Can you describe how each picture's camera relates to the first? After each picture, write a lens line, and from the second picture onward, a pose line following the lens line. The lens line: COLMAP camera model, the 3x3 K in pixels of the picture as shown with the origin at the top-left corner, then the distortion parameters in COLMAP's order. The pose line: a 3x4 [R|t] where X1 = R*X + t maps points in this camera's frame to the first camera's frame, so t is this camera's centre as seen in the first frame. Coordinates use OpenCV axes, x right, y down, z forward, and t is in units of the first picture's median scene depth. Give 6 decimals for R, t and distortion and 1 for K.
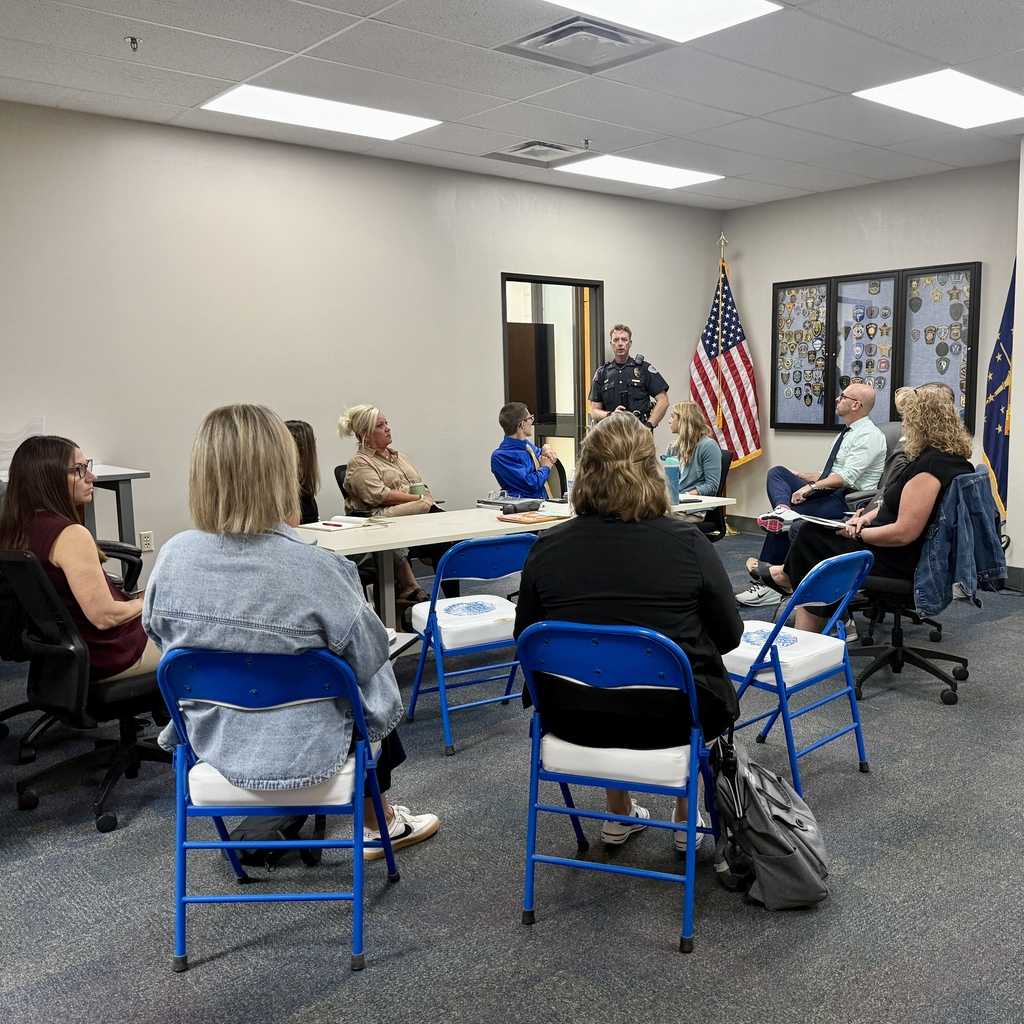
lens RADIAL K [[1057.9, 0, 512.0], [0, 1057.9, 512.0], [0, 0, 1]] dist [-0.000026, -0.794989]
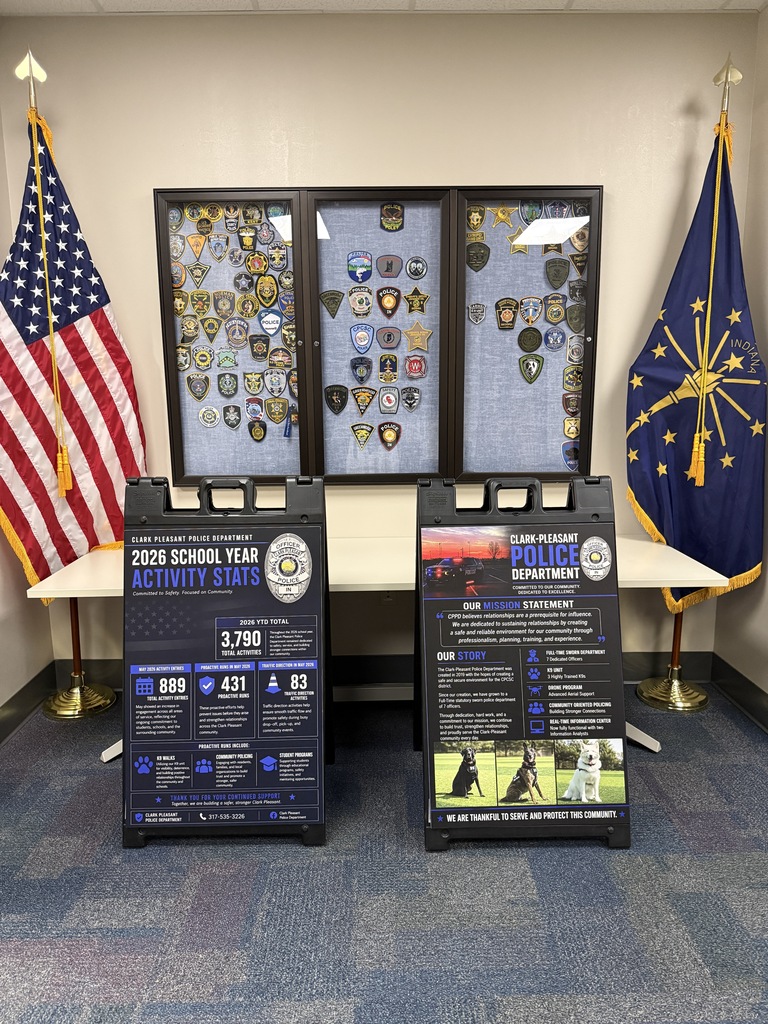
lens RADIAL K [[721.8, 0, 384.0], [0, 721.8, 512.0], [0, 0, 1]] dist [-0.013800, -0.006639]
pose [[0.579374, -0.127178, 0.805078, 0.024873], [0.078996, 0.991863, 0.099835, -0.096244], [-0.811224, 0.005756, 0.584707, 0.731352]]
